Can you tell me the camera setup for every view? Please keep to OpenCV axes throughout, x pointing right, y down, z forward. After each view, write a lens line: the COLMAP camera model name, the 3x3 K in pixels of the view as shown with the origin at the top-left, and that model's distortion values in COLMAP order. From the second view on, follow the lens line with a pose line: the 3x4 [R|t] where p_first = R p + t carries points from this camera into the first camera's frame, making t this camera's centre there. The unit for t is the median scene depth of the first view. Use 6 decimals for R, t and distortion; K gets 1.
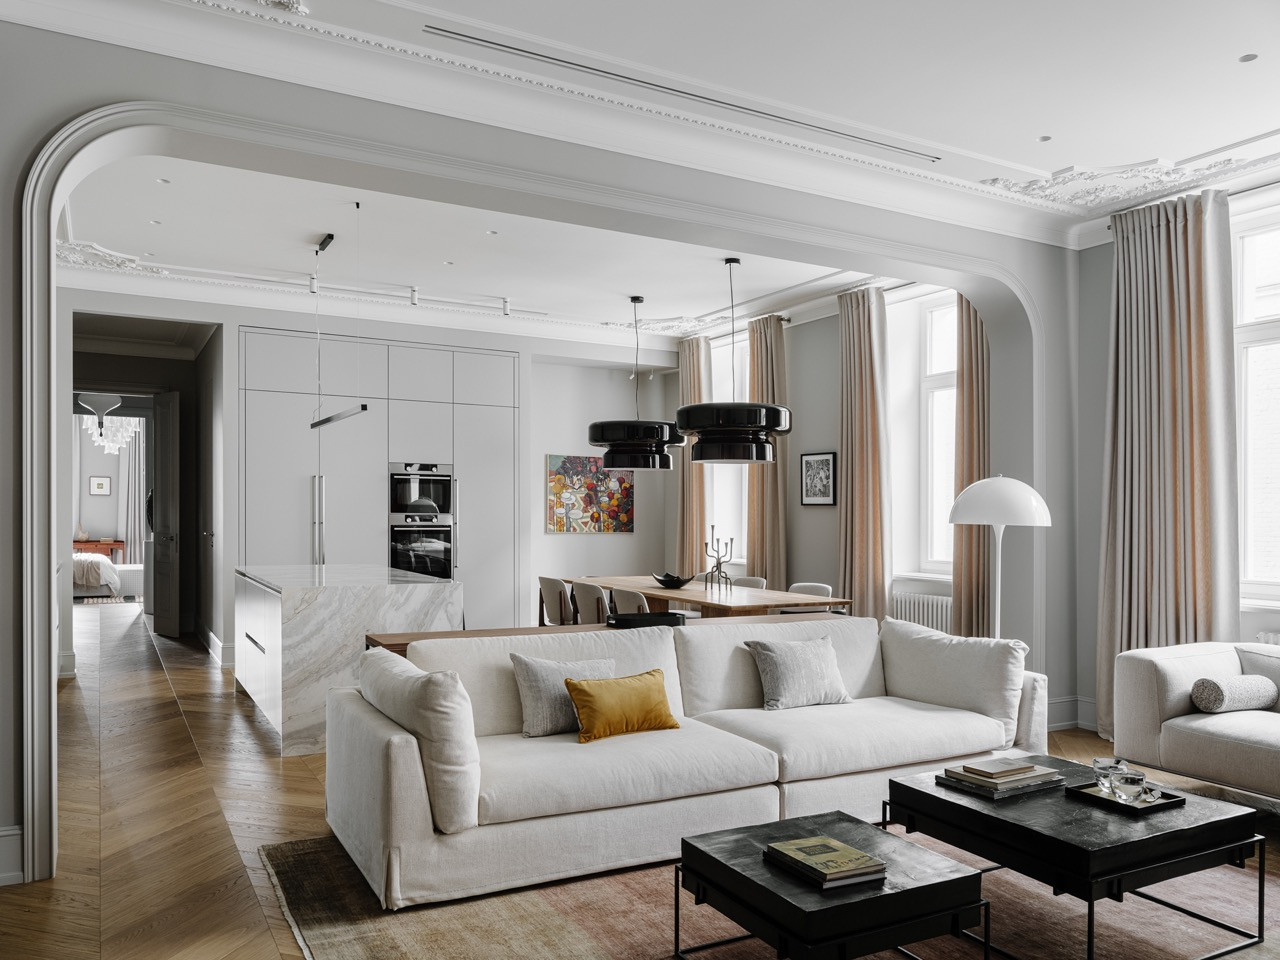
lens RADIAL K [[1011.6, 0, 657.5], [0, 1011.6, 549.9], [0, 0, 1]] dist [0.000042, -0.005246]
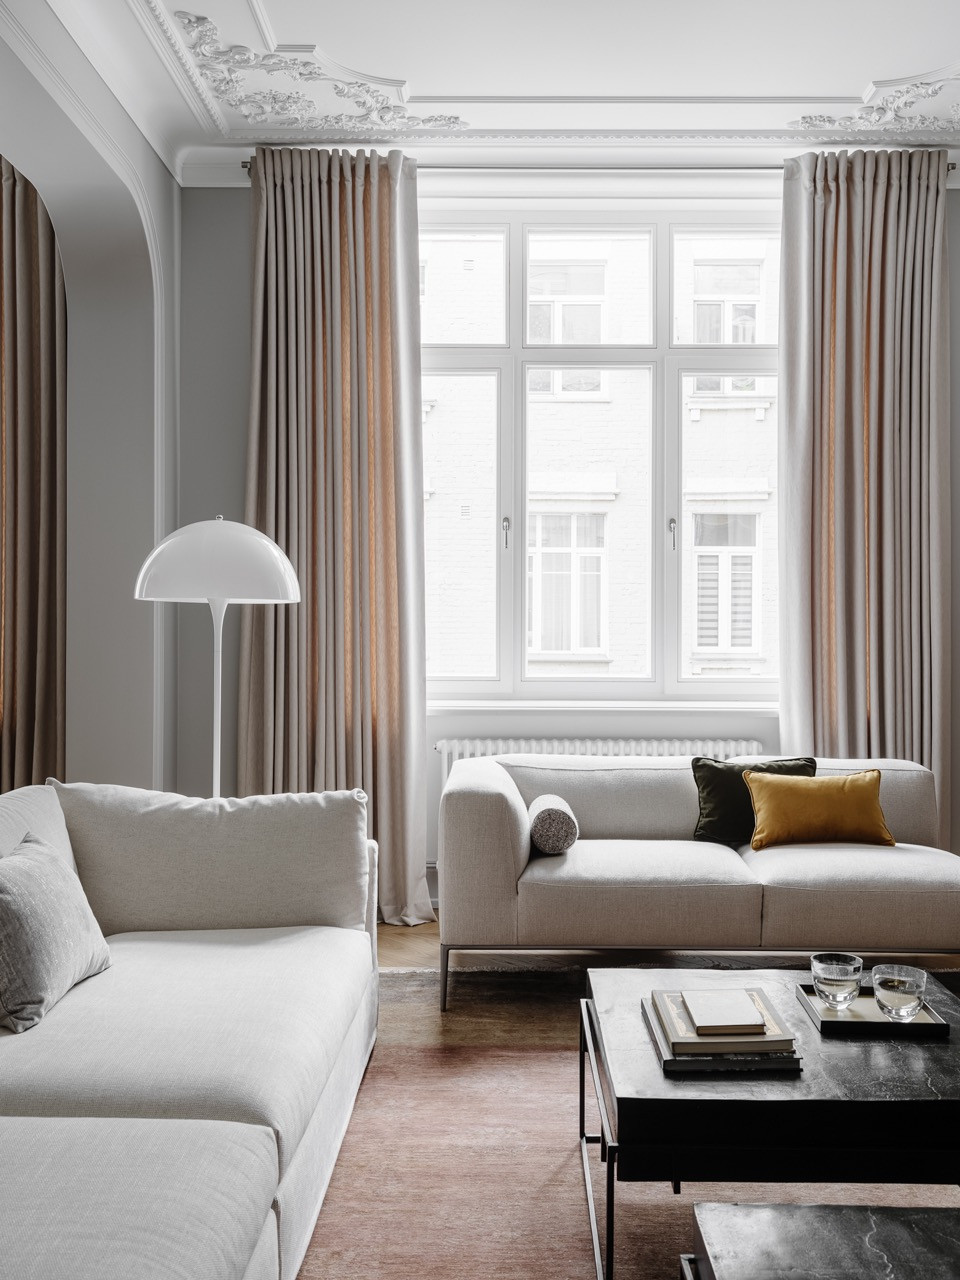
lens RADIAL K [[1243.2, 0, 480.5], [0, 1243.2, 626.1], [0, 0, 1]] dist [0.011877, 0.000000]
pose [[0.480757, -0.013479, 0.876750, -0.229928], [0.031943, 0.999487, -0.002150, -0.004369], [-0.876272, 0.029039, 0.480941, 0.512801]]
